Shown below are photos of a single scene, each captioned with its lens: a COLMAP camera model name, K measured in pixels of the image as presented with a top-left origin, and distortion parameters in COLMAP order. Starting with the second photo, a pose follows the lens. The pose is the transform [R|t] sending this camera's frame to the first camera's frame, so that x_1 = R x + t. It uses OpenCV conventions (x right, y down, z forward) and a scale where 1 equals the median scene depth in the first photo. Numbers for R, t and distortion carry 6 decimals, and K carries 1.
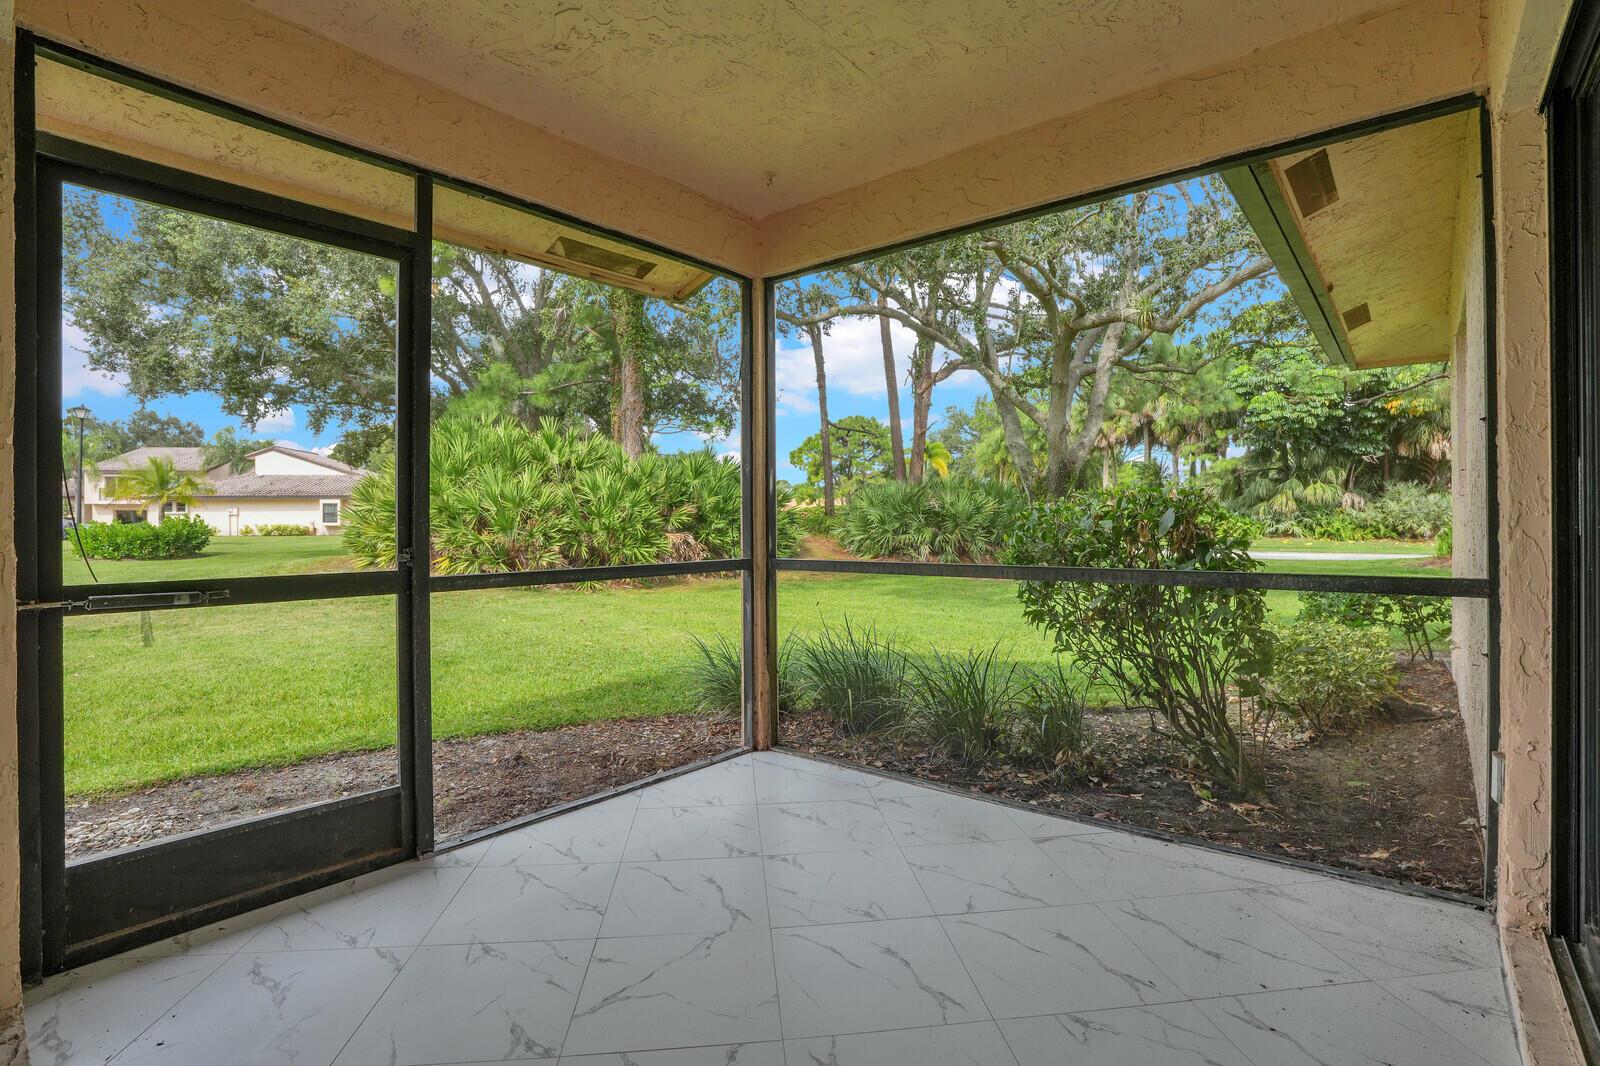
lens RADIAL K [[754.1, 0, 805.4], [0, 754.1, 523.5], [0, 0, 1]] dist [-0.061601, 0.000147]
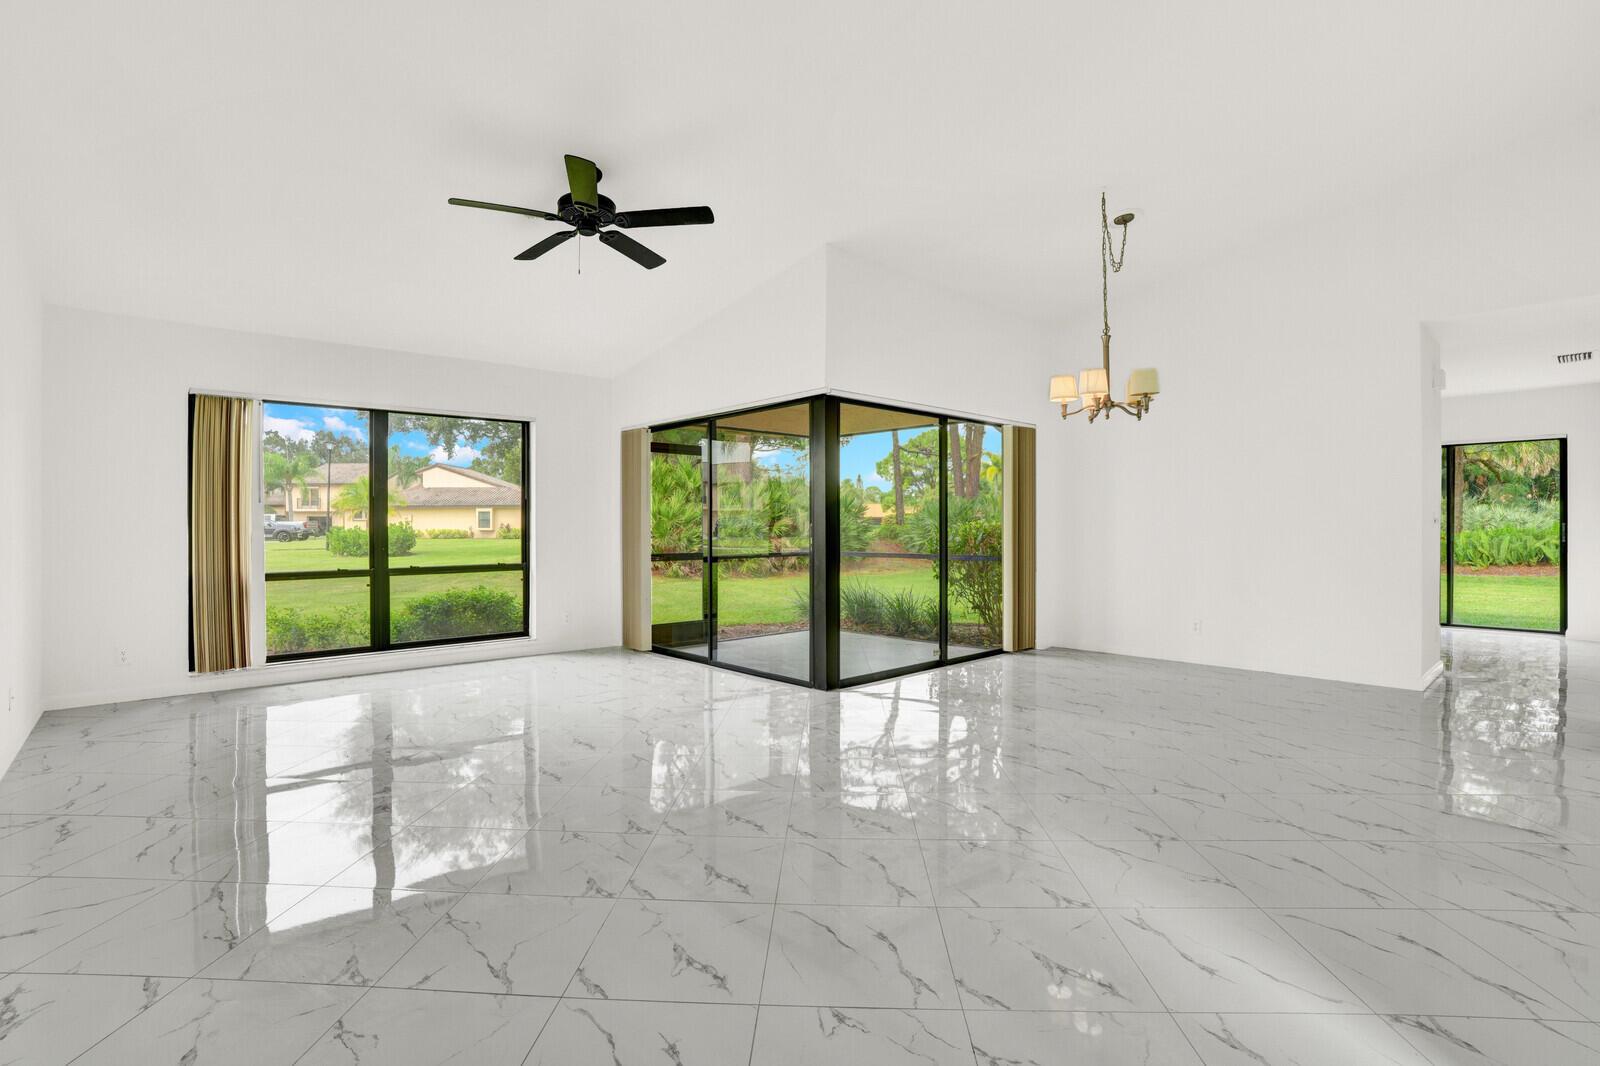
lens RADIAL K [[751.7, 0, 790.4], [0, 751.7, 530.6], [0, 0, 1]] dist [-0.051045, 0.016446]
pose [[0.989790, 0.004223, -0.142472, 0.049003], [-0.003727, 0.999986, 0.003747, -0.007907], [0.142486, -0.003178, 0.989792, -0.367957]]
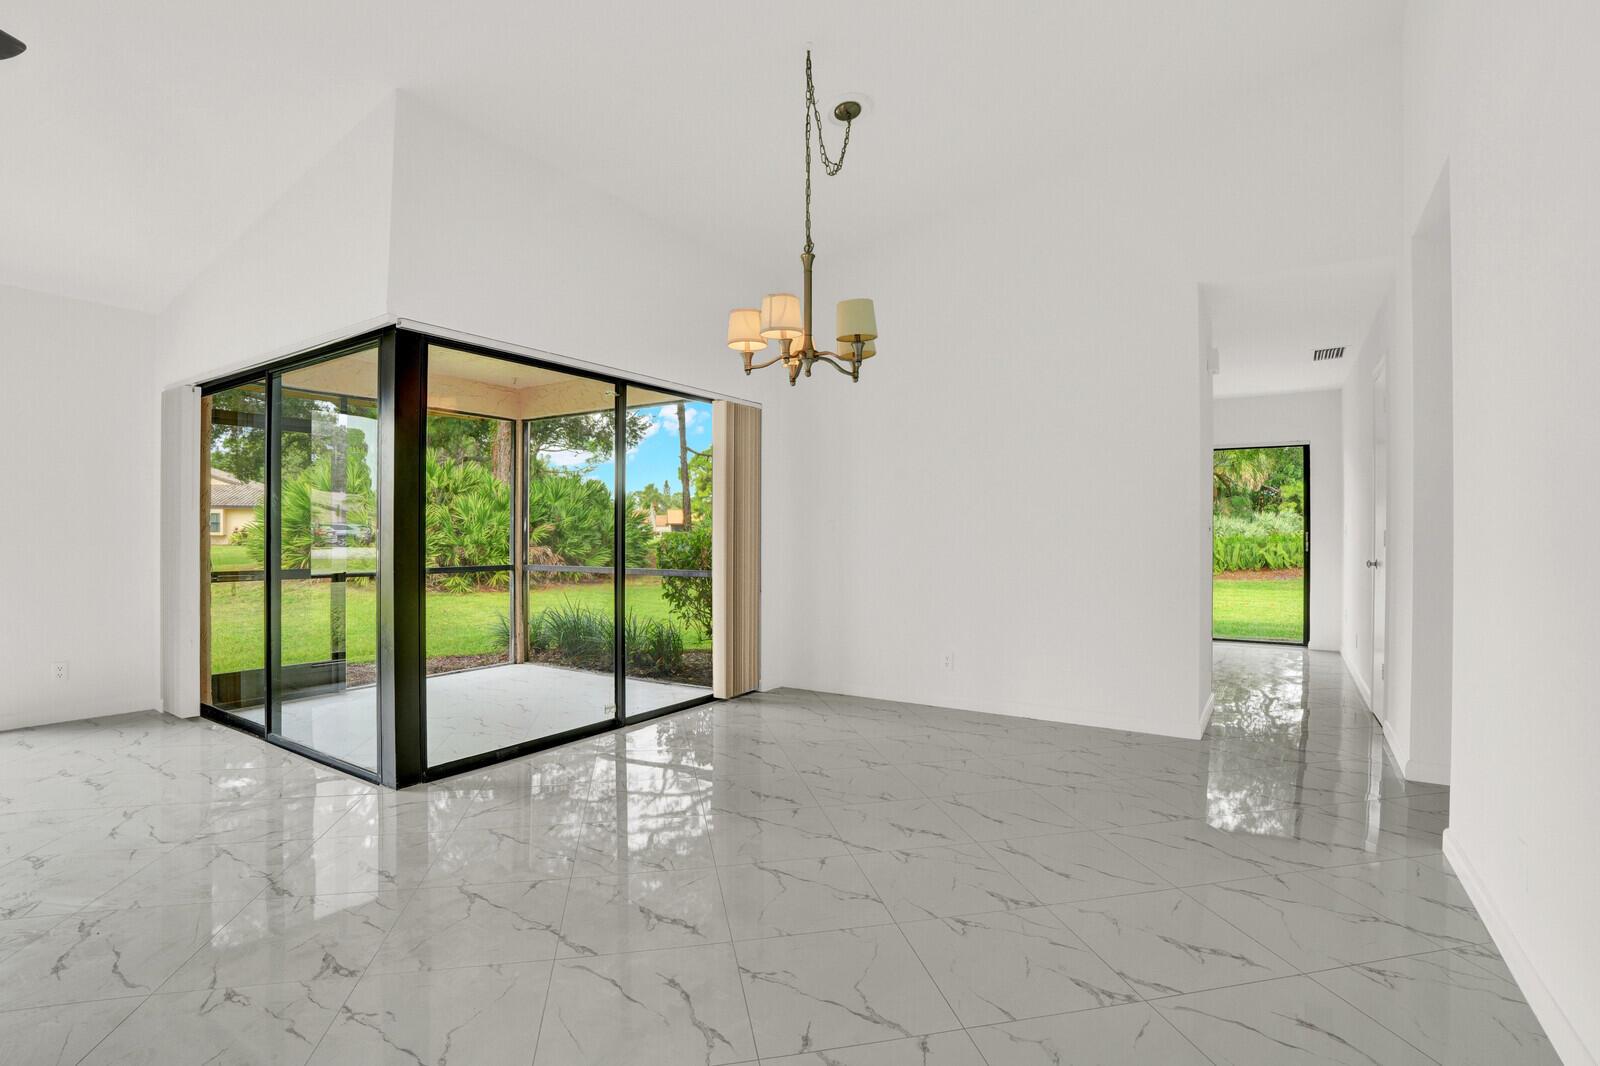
lens RADIAL K [[751.7, 0, 790.4], [0, 751.7, 530.6], [0, 0, 1]] dist [-0.051045, 0.016446]
pose [[0.994368, 0.007722, 0.105702, 0.108974], [-0.007132, 0.999957, -0.005958, -0.008879], [-0.105744, 0.005171, 0.994380, -0.250283]]
